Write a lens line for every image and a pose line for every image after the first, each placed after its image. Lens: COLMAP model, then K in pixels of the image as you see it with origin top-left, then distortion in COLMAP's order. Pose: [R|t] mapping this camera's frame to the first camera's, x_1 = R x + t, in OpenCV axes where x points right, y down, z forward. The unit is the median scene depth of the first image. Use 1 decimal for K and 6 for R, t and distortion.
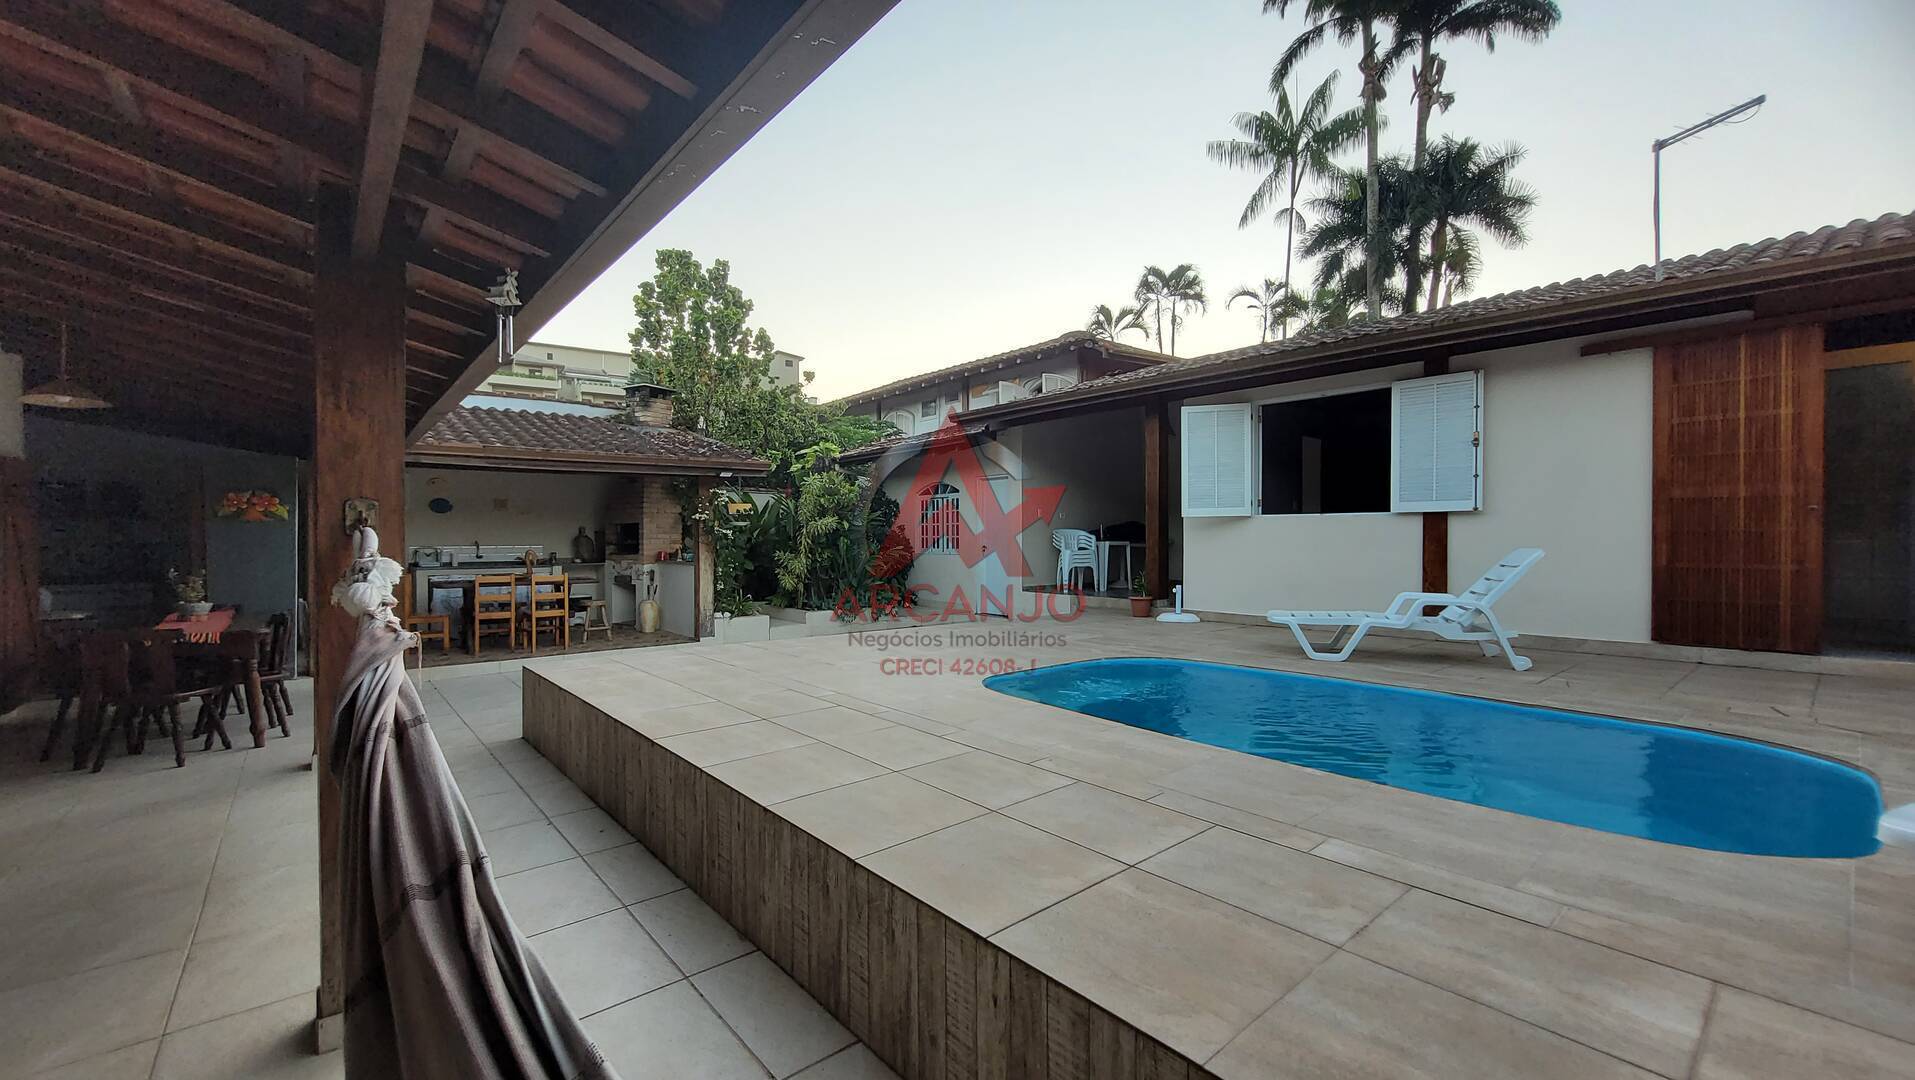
lens RADIAL K [[748.5, 0, 945.1], [0, 748.5, 545.1], [0, 0, 1]] dist [0.002808, -0.000175]
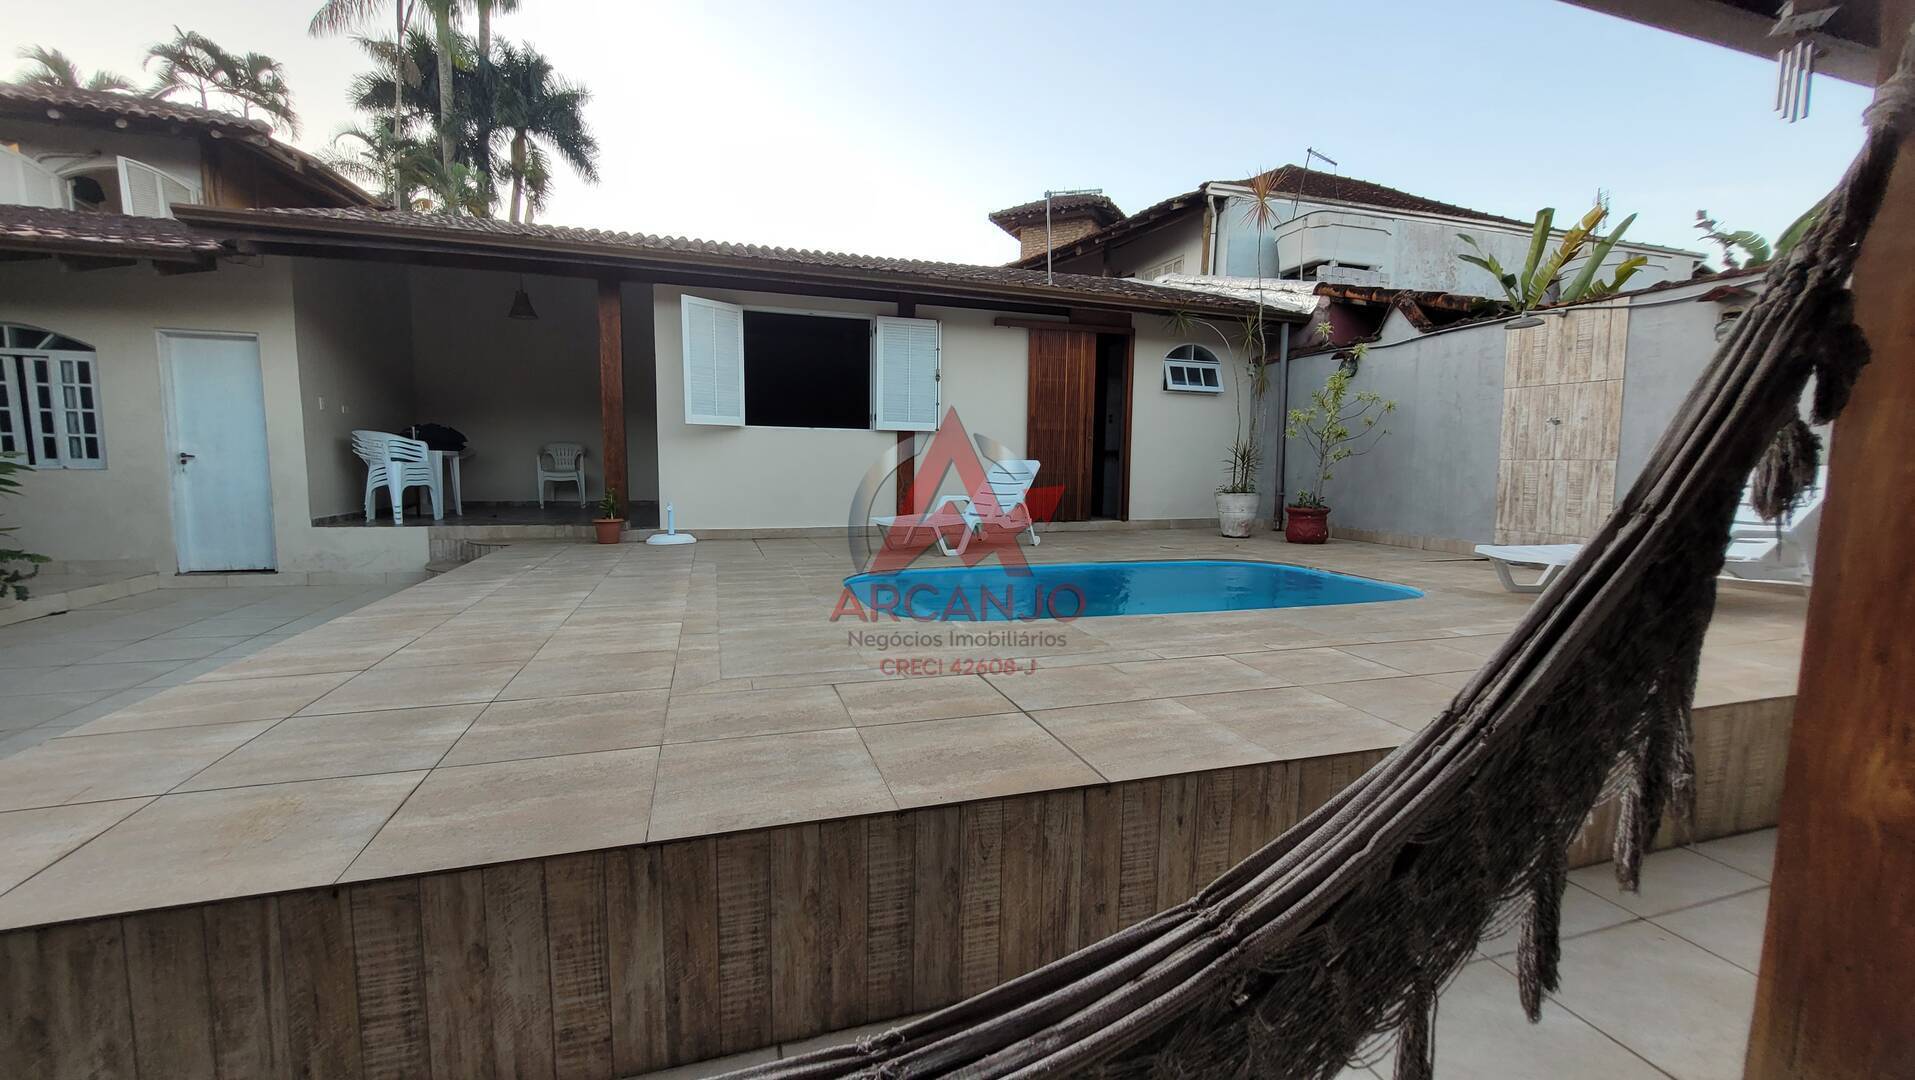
lens RADIAL K [[748.5, 0, 945.1], [0, 748.5, 545.1], [0, 0, 1]] dist [0.002808, -0.000175]
pose [[0.392873, -0.098423, 0.914310, -0.119270], [-0.004741, 0.994026, 0.109041, 0.002224], [-0.919580, -0.047174, 0.390060, 0.113579]]
